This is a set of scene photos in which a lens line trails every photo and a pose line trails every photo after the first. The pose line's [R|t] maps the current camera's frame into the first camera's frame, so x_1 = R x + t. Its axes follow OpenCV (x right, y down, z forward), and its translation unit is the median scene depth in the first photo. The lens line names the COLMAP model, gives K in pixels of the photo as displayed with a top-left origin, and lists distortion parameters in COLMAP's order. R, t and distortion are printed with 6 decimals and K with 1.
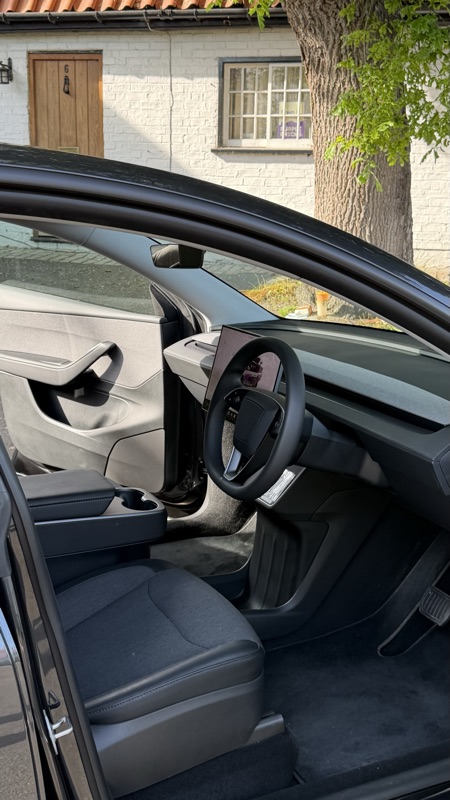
lens RADIAL K [[920.1, 0, 222.3], [0, 920.1, 395.4], [0, 0, 1]] dist [0.175024, -0.354209]
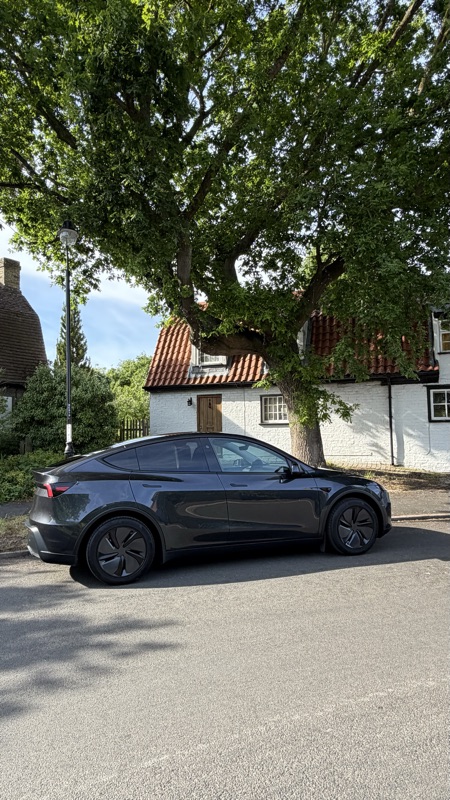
lens RADIAL K [[489.1, 0, 224.1], [0, 489.1, 400.1], [0, 0, 1]] dist [0.000783, -0.000588]
pose [[0.994144, -0.039901, -0.100427, 0.058495], [0.008571, 0.955520, -0.294803, 0.179821], [0.107723, 0.292215, 0.950266, -0.766337]]
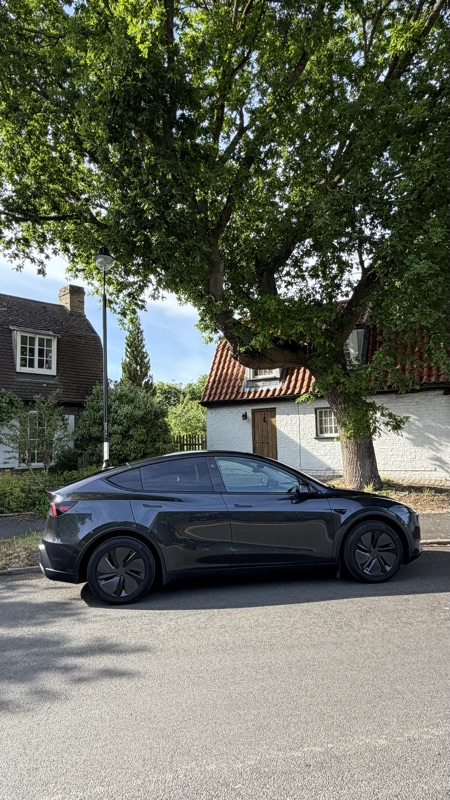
lens RADIAL K [[489.1, 0, 224.1], [0, 489.1, 400.1], [0, 0, 1]] dist [0.000783, -0.000588]
pose [[0.959238, -0.068216, -0.274241, 0.219980], [-0.023057, 0.948302, -0.316532, 0.160870], [0.281656, 0.309953, 0.908074, -0.717228]]
